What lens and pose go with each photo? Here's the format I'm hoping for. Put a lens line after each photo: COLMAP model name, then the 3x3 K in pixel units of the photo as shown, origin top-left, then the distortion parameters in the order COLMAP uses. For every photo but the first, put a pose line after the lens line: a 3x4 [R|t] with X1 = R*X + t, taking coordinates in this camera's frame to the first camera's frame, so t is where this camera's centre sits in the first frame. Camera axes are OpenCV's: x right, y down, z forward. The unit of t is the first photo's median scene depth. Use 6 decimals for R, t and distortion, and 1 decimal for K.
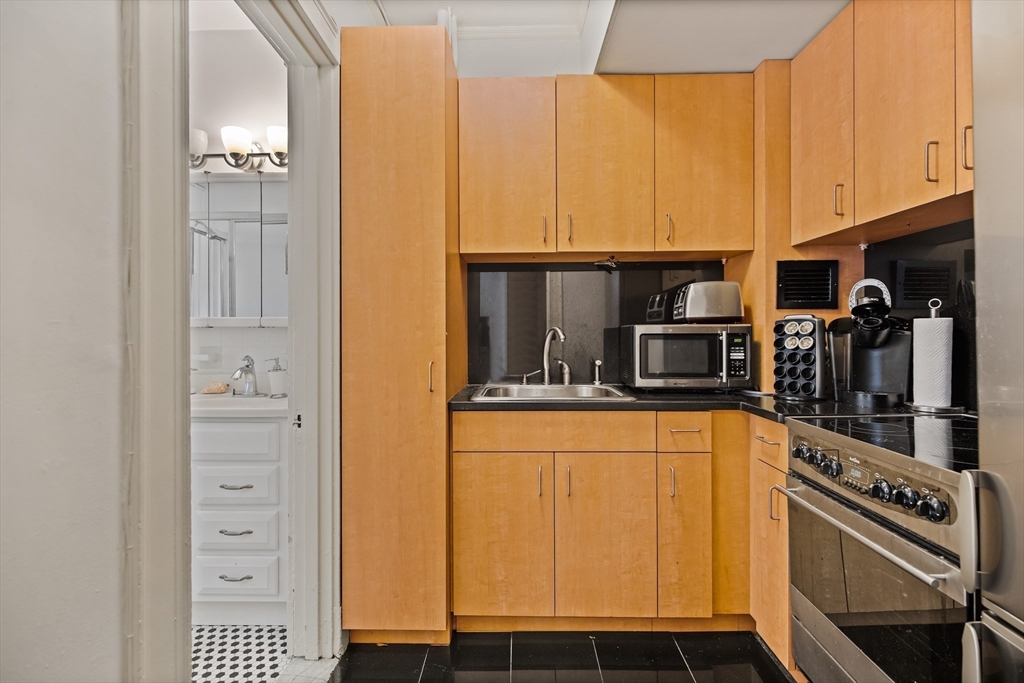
lens RADIAL K [[466.6, 0, 513.8], [0, 466.6, 334.5], [0, 0, 1]] dist [-0.000761, -0.000008]
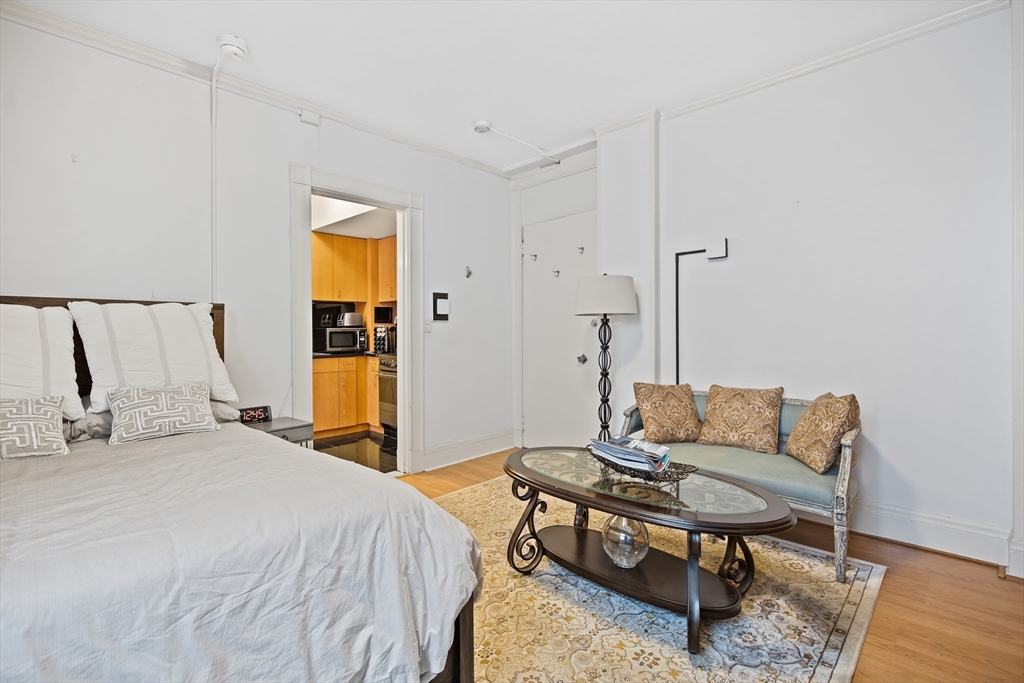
lens RADIAL K [[466.6, 0, 513.8], [0, 466.6, 334.5], [0, 0, 1]] dist [-0.000761, -0.000008]
pose [[0.679498, -0.006450, 0.733649, -1.061468], [0.003897, 0.999979, 0.005183, 0.006106], [-0.733667, -0.000663, 0.679509, -1.749189]]
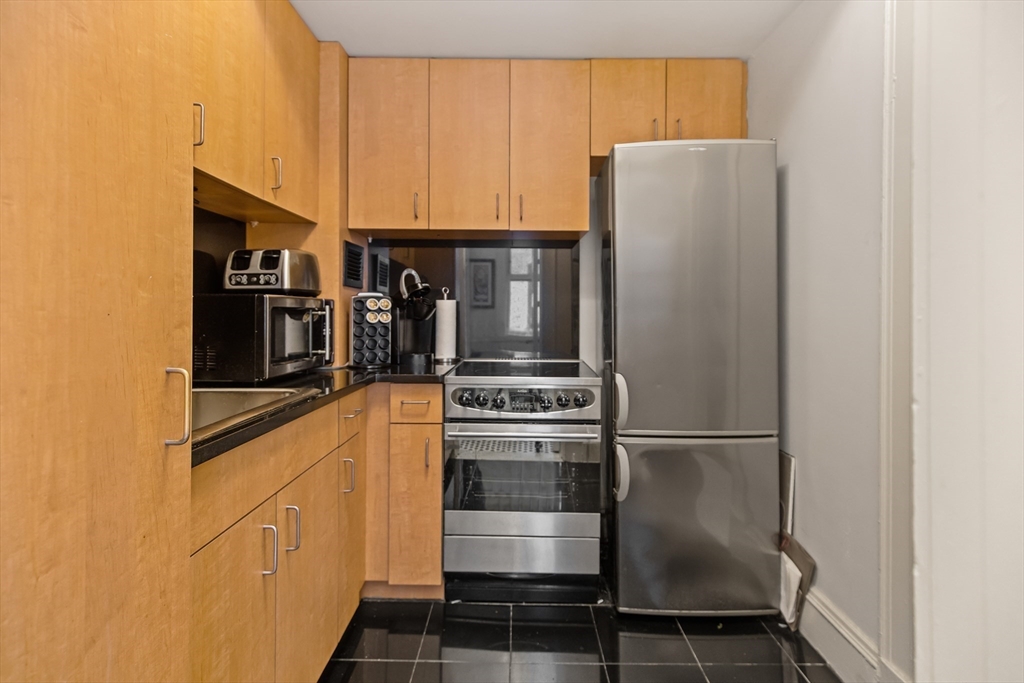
lens RADIAL K [[474.7, 0, 511.9], [0, 474.7, 310.7], [0, 0, 1]] dist [0.000186, -0.000016]
pose [[-0.006492, 0.009294, 0.999936, -0.537517], [-0.006691, 0.999934, -0.009337, 0.009898], [-0.999957, -0.006751, -0.006430, 0.665626]]
